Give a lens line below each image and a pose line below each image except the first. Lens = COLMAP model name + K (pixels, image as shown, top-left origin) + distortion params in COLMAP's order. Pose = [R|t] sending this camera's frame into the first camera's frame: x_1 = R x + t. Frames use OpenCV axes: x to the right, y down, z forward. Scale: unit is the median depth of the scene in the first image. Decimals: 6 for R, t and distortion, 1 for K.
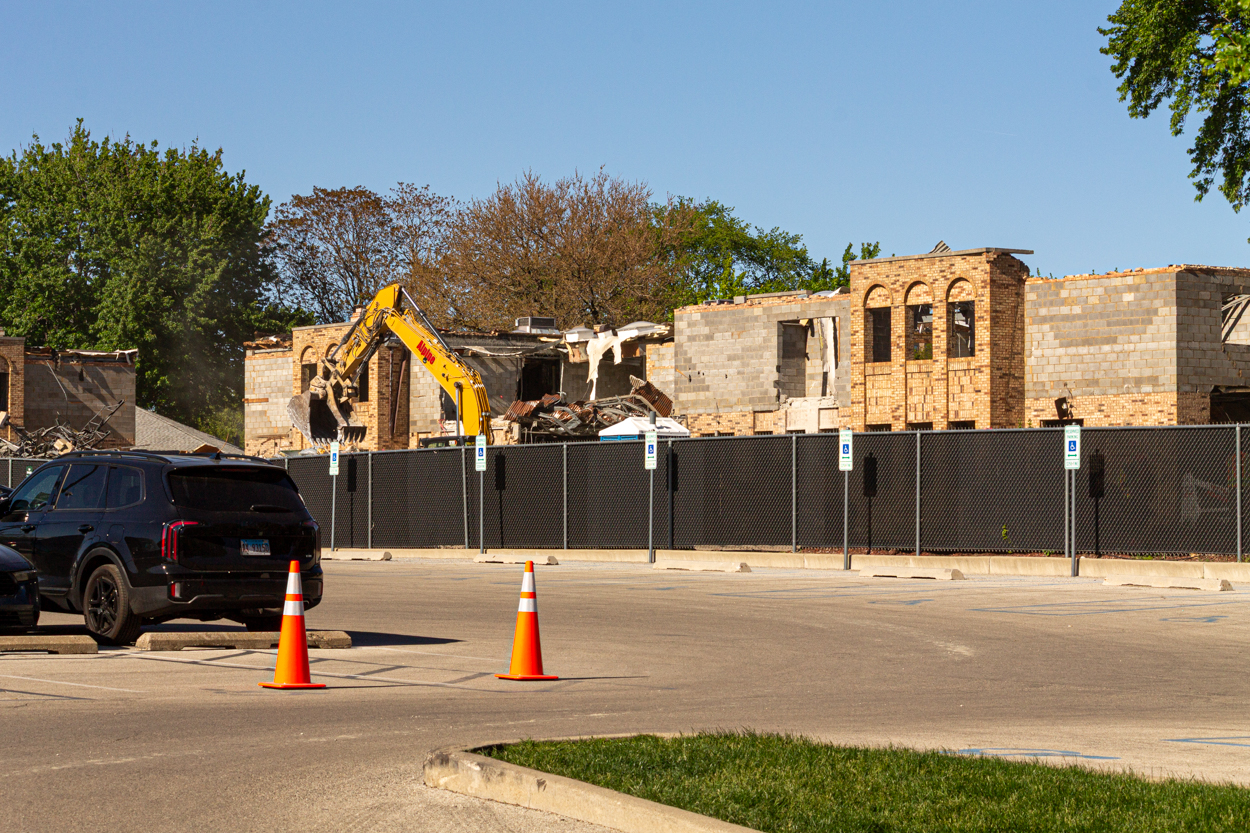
lens RADIAL K [[2889.6, 0, 672.9], [0, 2889.6, 369.9], [0, 0, 1]] dist [-0.162417, -0.341964]
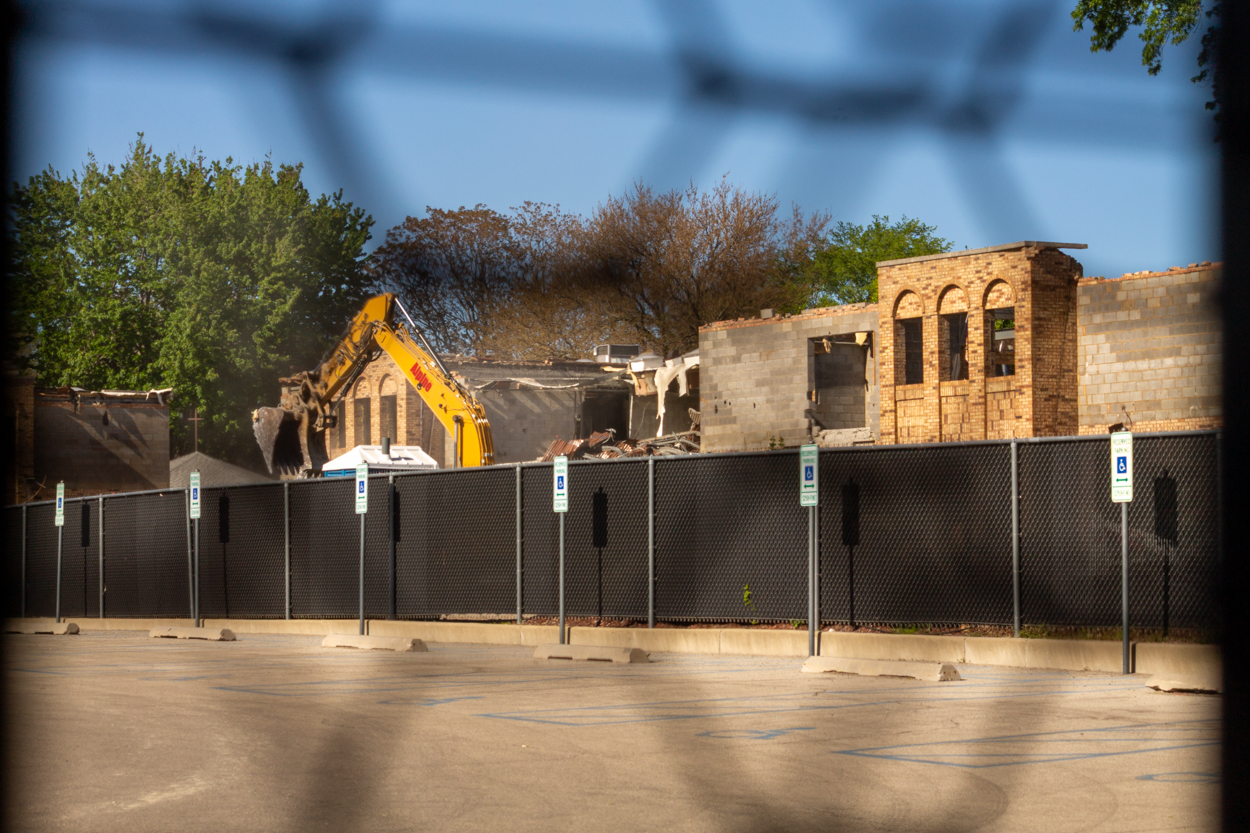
lens RADIAL K [[3085.0, 0, 693.2], [0, 3085.0, 417.0], [0, 0, 1]] dist [-0.197067, 0.201816]
pose [[0.996025, -0.012962, -0.088128, 0.088368], [0.012983, 0.999916, -0.000339, 0.006223], [0.088125, -0.000806, 0.996109, 0.121310]]
